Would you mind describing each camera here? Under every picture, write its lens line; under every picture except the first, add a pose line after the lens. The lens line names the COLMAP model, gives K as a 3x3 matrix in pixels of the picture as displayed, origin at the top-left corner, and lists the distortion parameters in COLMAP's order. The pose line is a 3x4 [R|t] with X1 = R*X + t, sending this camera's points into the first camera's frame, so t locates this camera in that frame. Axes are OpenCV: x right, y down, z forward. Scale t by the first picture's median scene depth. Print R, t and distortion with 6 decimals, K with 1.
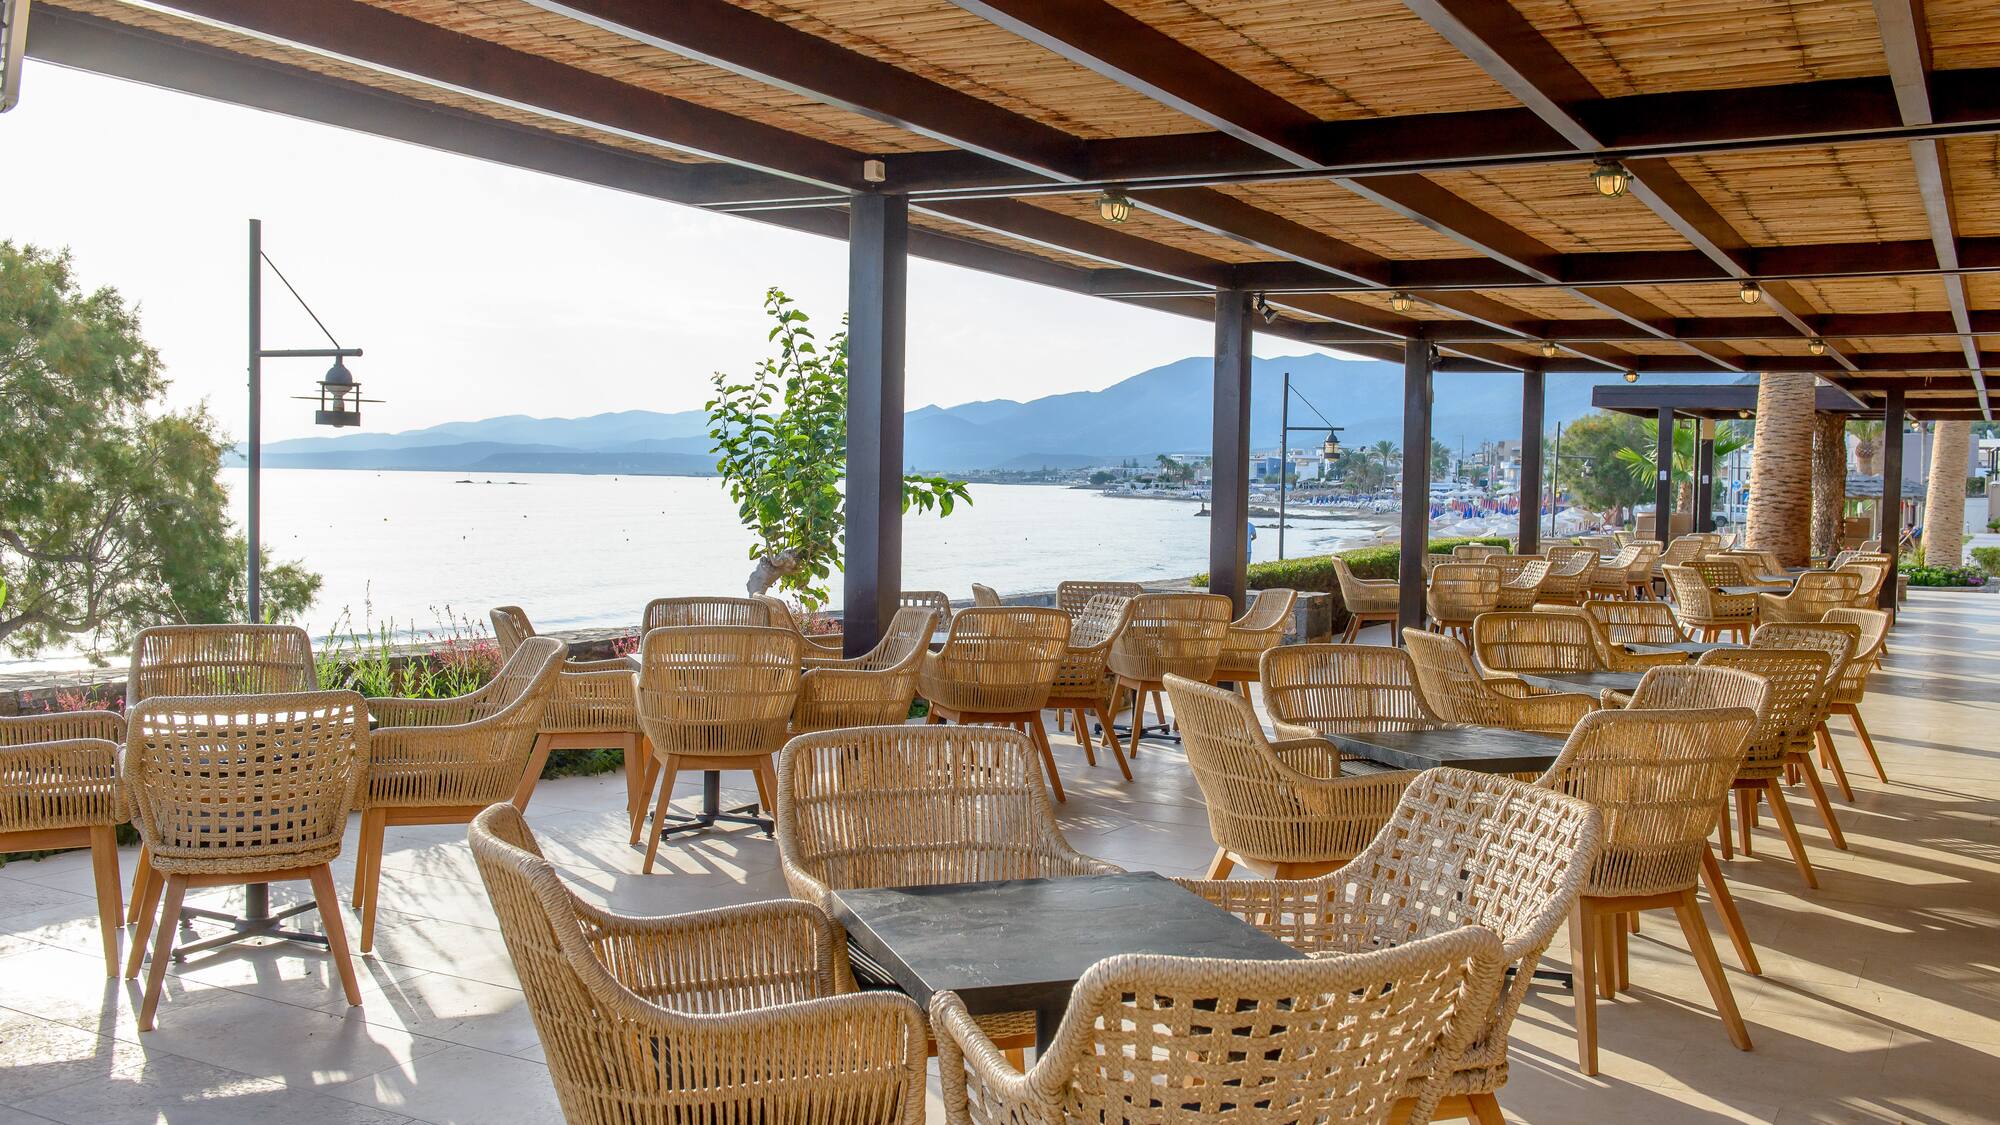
lens RADIAL K [[1803.9, 0, 1000.0], [0, 1803.9, 562.5], [0, 0, 1]] dist [-0.002621, -0.001327]
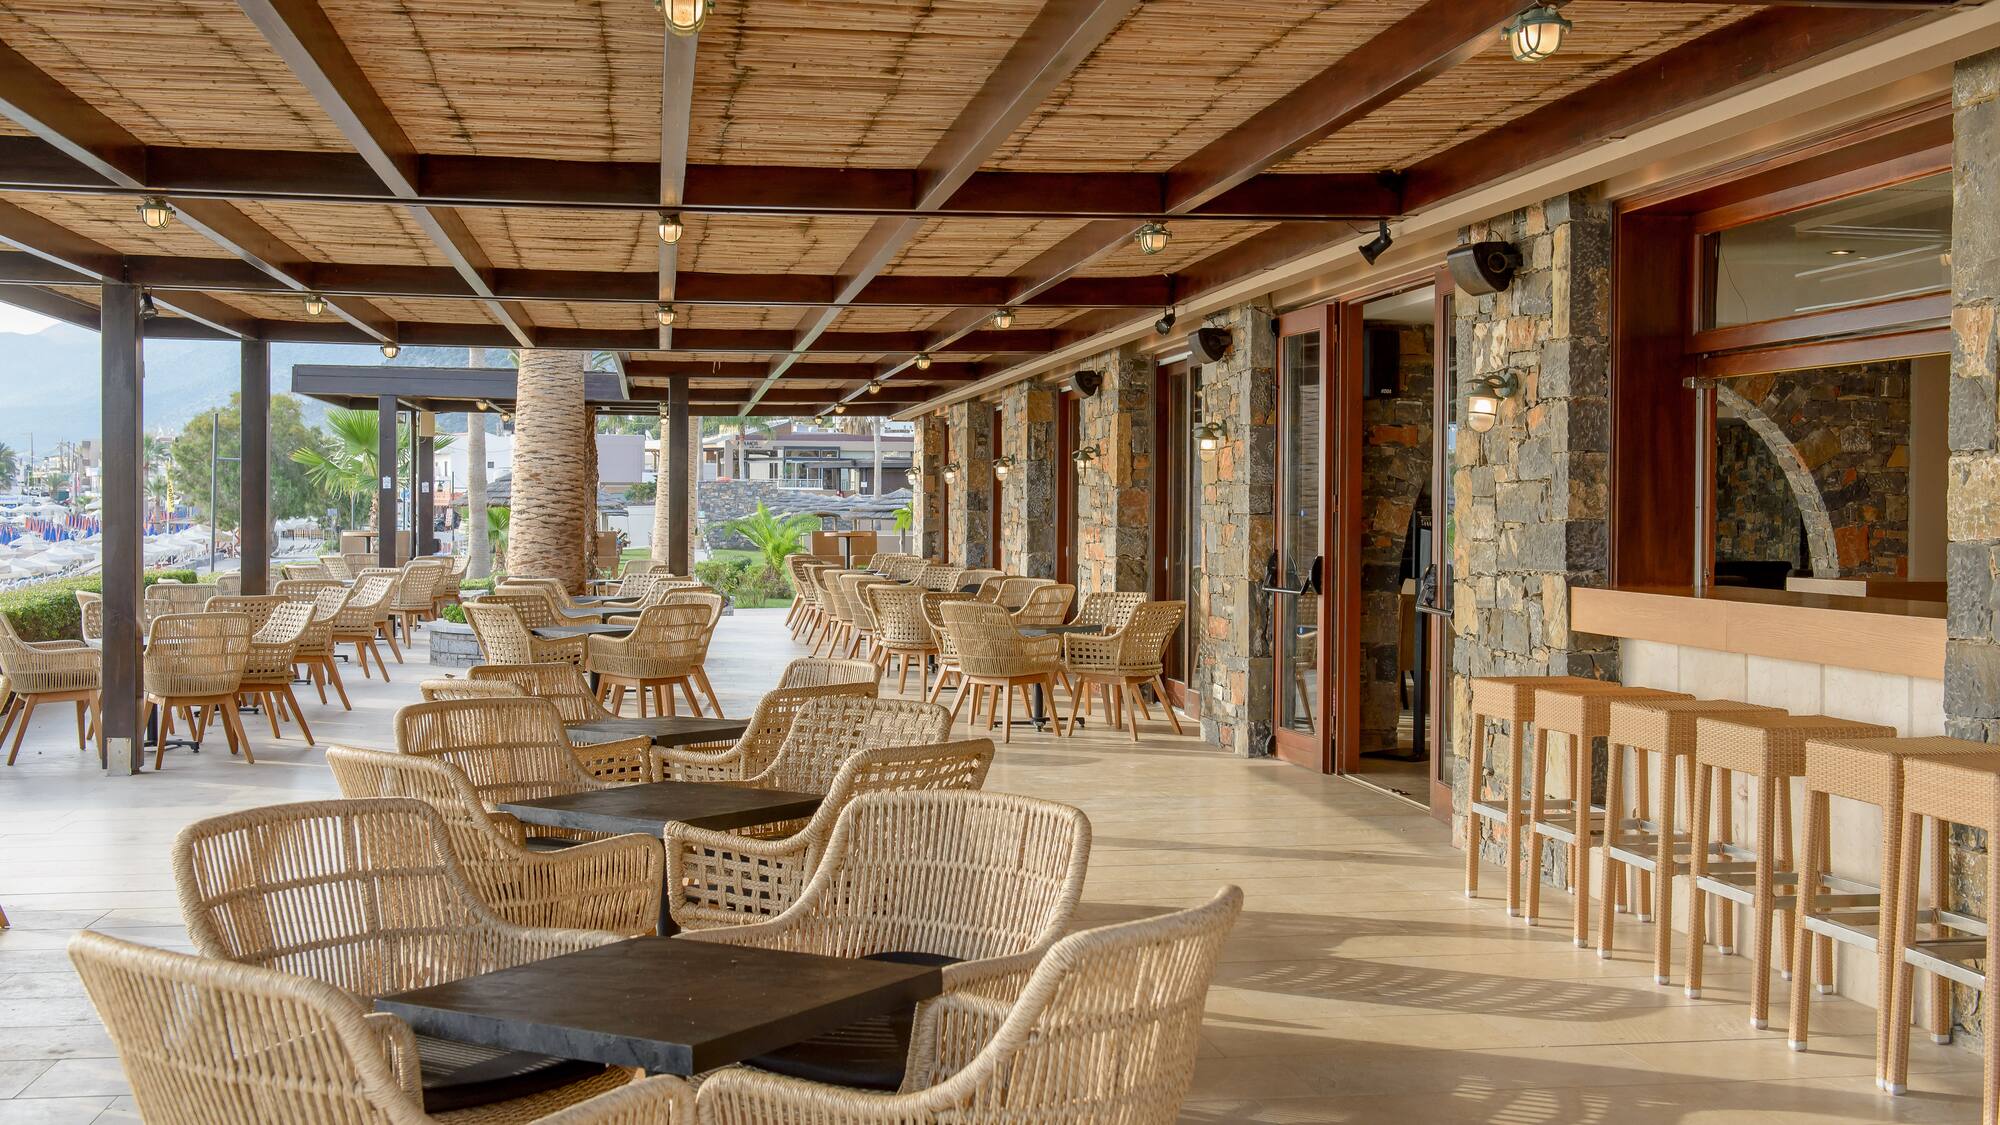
lens RADIAL K [[2223.6, 0, 1000.0], [0, 2223.6, 562.5], [0, 0, 1]] dist [-0.004125, 0.001741]
pose [[0.789149, -0.028879, 0.613522, -0.014734], [0.036731, 0.999325, -0.000207, -0.005101], [-0.613102, 0.022699, 0.789678, 0.103822]]
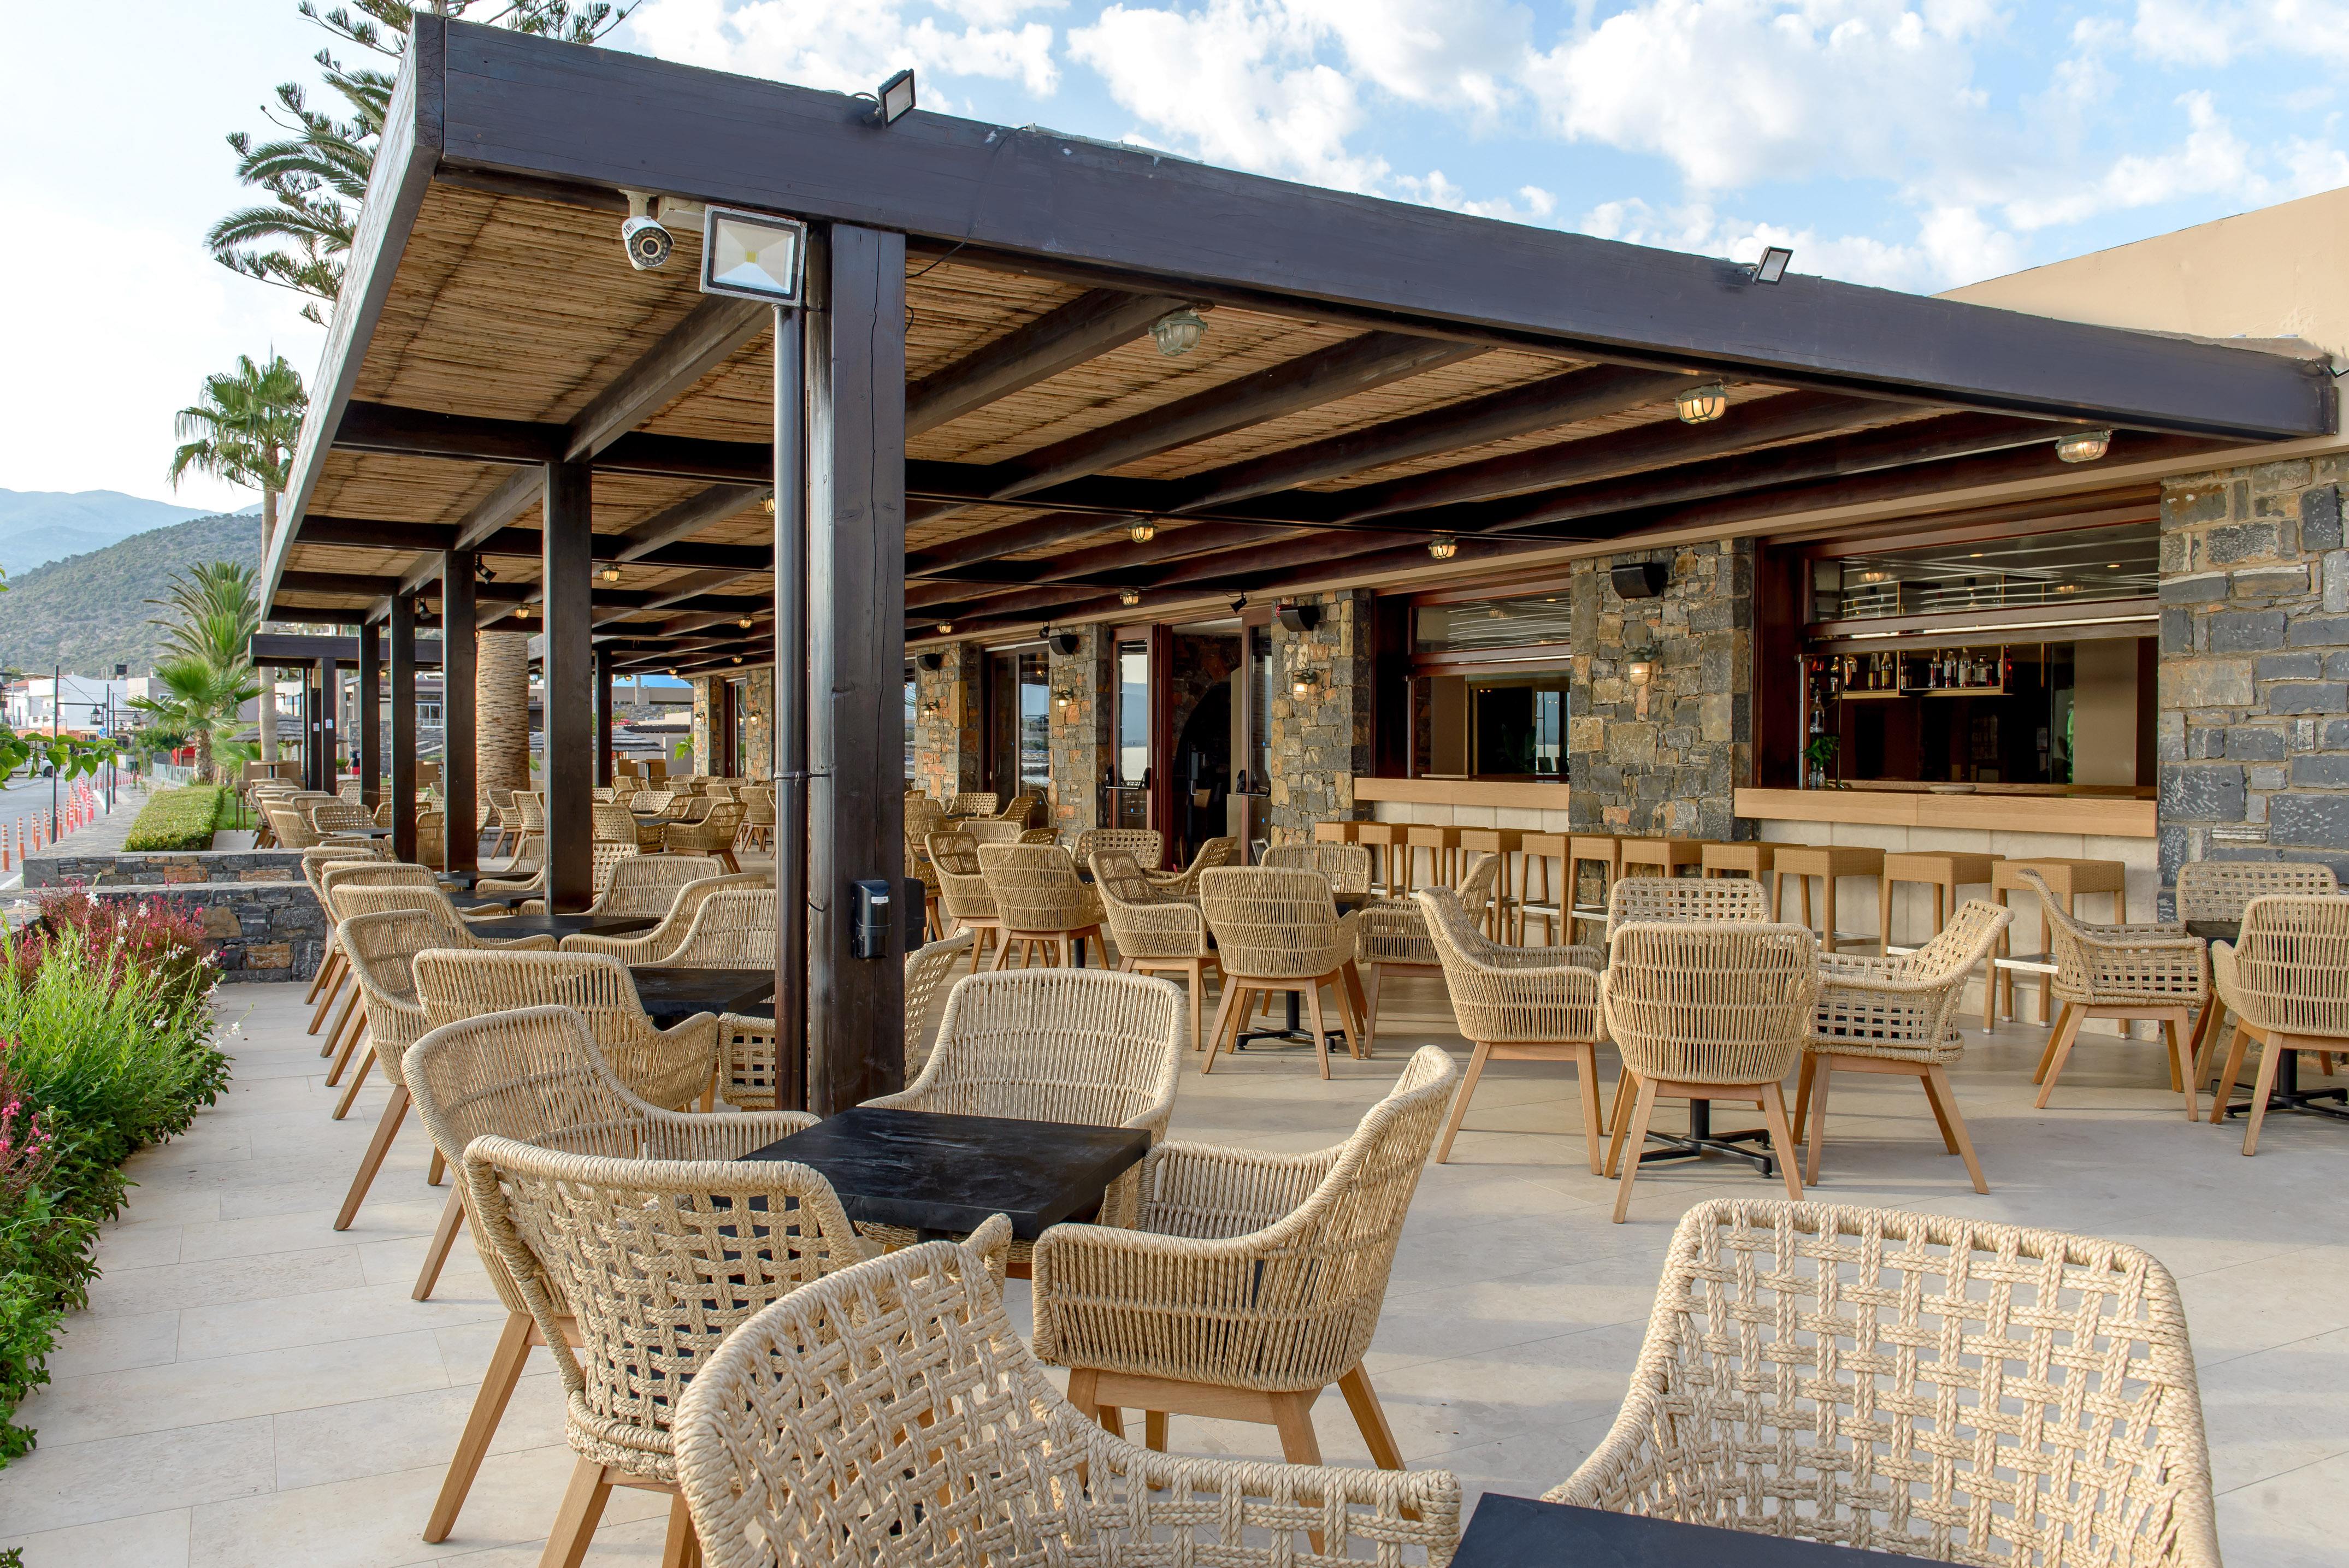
lens RADIAL K [[1770.2, 0, 1174.5], [0, 1770.2, 784.0], [0, 0, 1]] dist [-0.003039, -0.001121]
pose [[0.538924, -0.035886, 0.841590, -0.273613], [0.045869, 0.998860, 0.013219, -0.006375], [-0.841105, 0.031479, 0.539955, 0.060460]]
